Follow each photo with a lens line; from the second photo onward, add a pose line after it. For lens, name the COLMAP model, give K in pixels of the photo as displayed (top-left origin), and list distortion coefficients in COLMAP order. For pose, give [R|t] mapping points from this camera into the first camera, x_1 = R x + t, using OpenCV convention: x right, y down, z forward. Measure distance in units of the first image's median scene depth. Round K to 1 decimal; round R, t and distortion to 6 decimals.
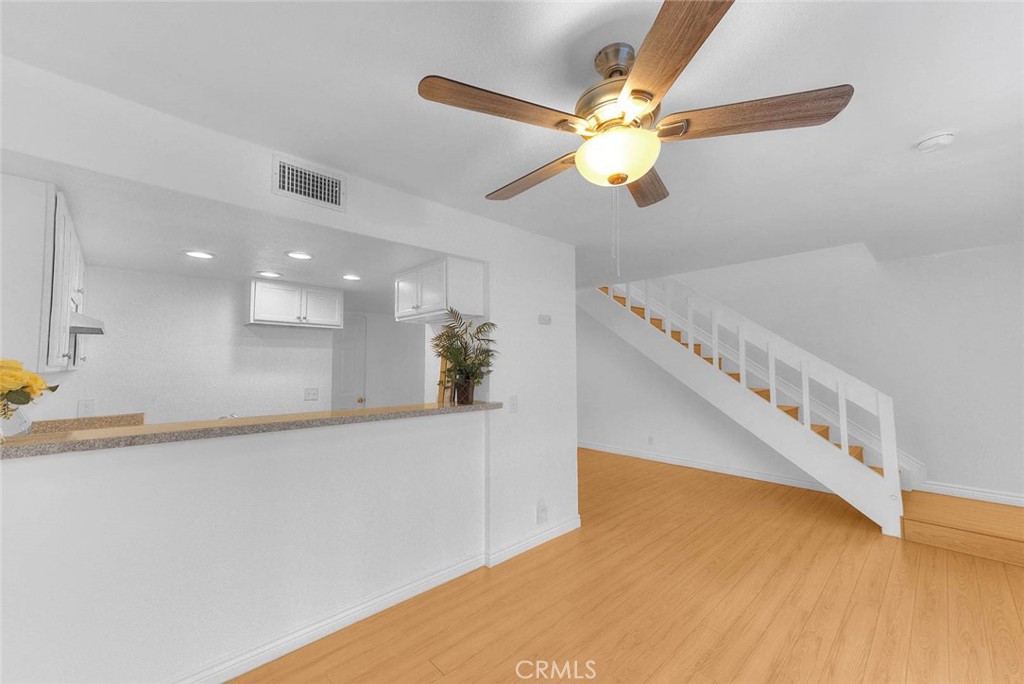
lens RADIAL K [[399.3, 0, 512.0], [0, 399.3, 342.0], [0, 0, 1]] dist [0.018807, 0.000062]
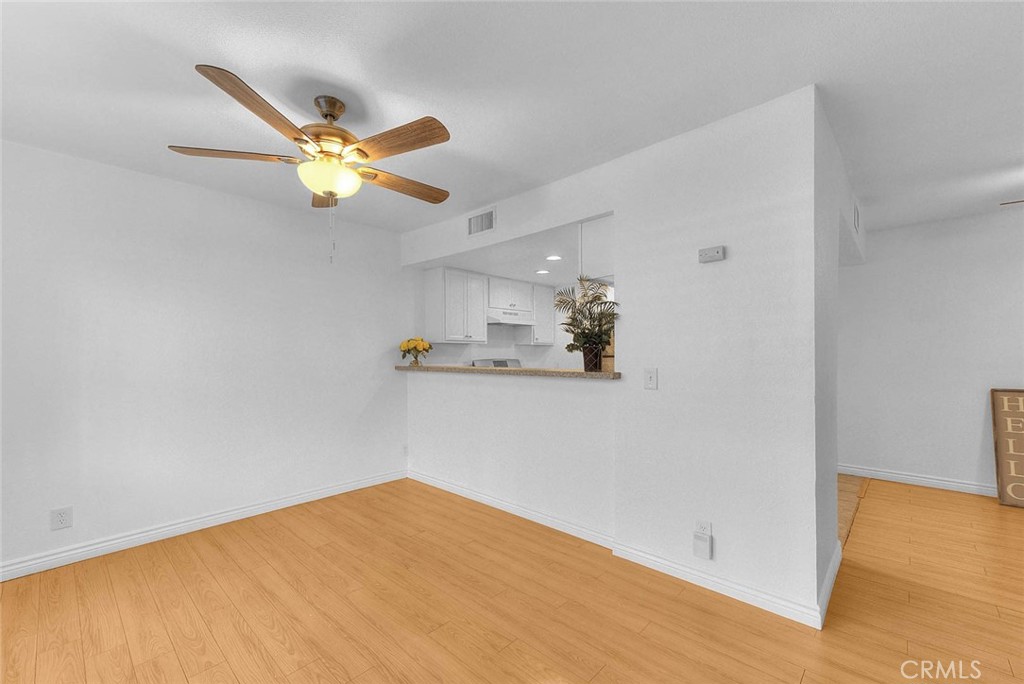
lens RADIAL K [[412.4, 0, 496.9], [0, 412.4, 344.4], [0, 0, 1]] dist [0.000725, 0.000054]
pose [[0.047734, -0.019421, -0.998671, 0.863287], [0.057754, 0.998192, -0.016651, 0.094895], [0.997189, -0.056883, 0.048769, 0.727427]]
